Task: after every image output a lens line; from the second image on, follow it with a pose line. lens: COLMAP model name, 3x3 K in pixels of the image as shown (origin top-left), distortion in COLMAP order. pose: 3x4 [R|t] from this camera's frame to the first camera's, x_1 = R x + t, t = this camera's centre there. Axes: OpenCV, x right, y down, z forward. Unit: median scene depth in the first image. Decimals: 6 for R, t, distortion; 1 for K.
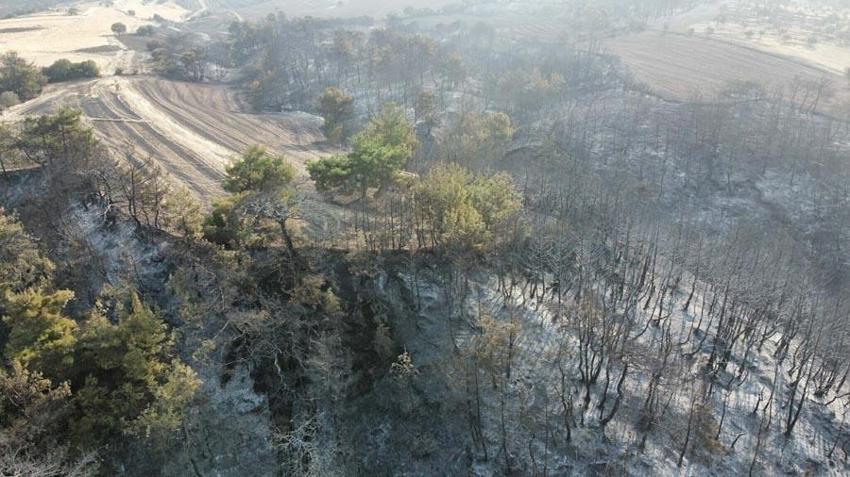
lens RADIAL K [[643.0, 0, 421.4], [0, 643.0, 239.2], [0, 0, 1]] dist [0.006789, -0.007855]
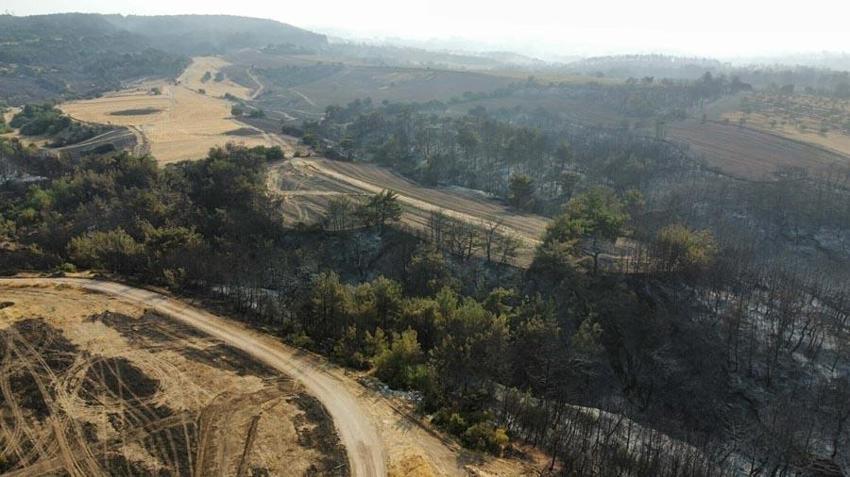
lens RADIAL K [[643.0, 0, 421.4], [0, 643.0, 239.2], [0, 0, 1]] dist [0.006789, -0.007855]
pose [[0.999698, -0.004735, 0.024118, -0.276048], [0.006927, 0.995770, -0.091619, 0.032666], [-0.023582, 0.091758, 0.995502, -0.302387]]
